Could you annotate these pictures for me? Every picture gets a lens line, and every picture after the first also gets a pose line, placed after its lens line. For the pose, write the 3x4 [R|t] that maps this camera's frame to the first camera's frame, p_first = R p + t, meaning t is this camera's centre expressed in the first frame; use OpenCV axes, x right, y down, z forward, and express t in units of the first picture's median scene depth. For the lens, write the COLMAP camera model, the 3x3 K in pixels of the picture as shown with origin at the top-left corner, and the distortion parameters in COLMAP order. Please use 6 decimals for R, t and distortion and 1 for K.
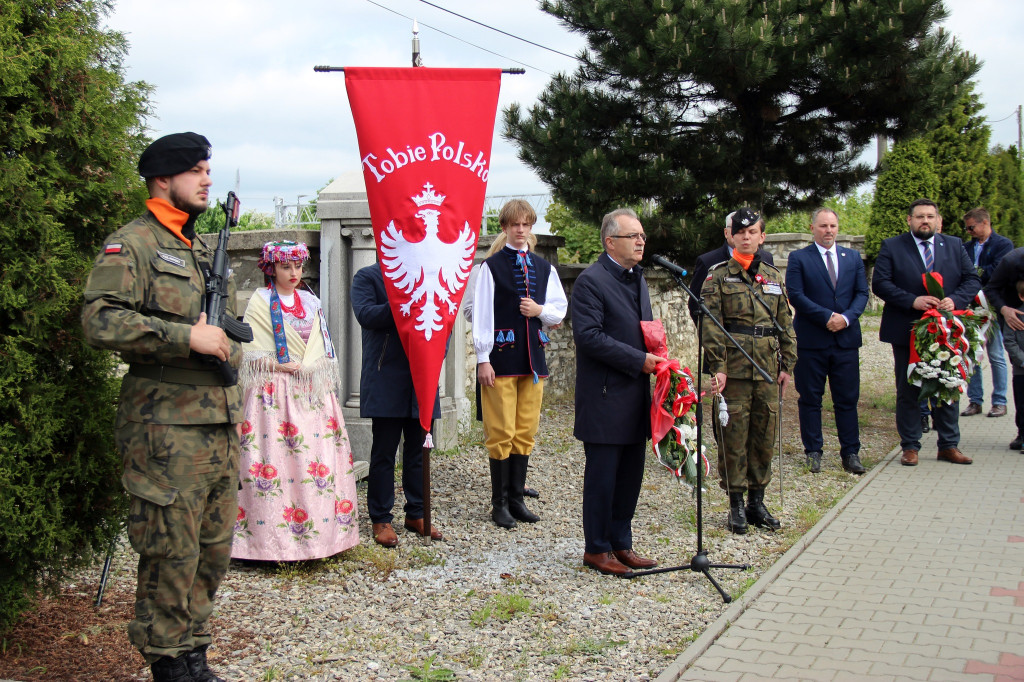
lens RADIAL K [[1316.0, 0, 512.0], [0, 1316.0, 341.0], [0, 0, 1]] dist [0.070721, 0.030282]
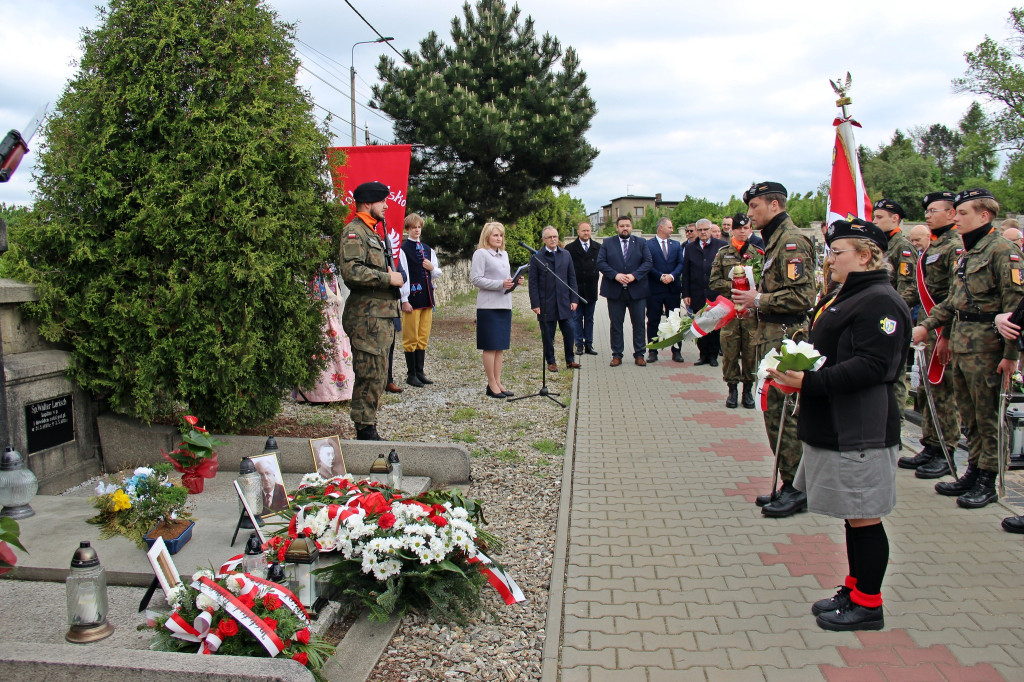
lens RADIAL K [[853.0, 0, 514.7], [0, 853.0, 364.7], [0, 0, 1]] dist [-0.144600, -0.005999]
pose [[0.939615, -0.027208, 0.341149, -0.219694], [0.003939, 0.997629, 0.068714, 0.020066], [-0.342210, -0.063221, 0.937494, -0.152108]]
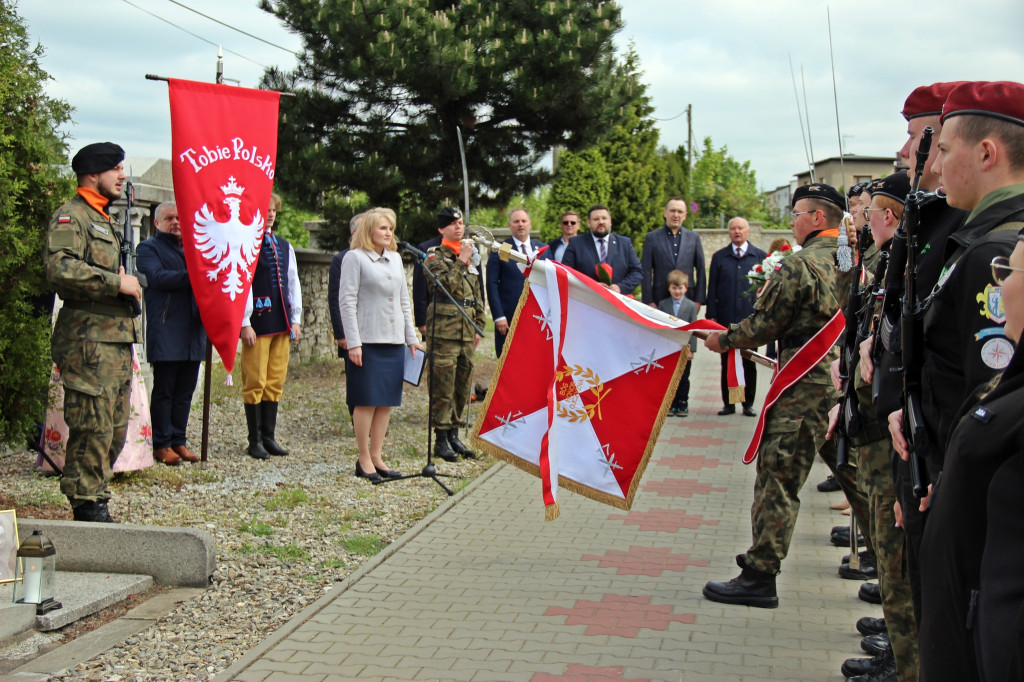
lens RADIAL K [[1549.0, 0, 512.0], [0, 1549.0, 341.0], [0, 0, 1]] dist [0.184773, 0.010358]
pose [[0.968958, 0.025337, 0.245925, -0.103351], [-0.024837, 0.999678, -0.005134, 0.025486], [-0.245976, -0.001133, 0.969275, -0.341054]]
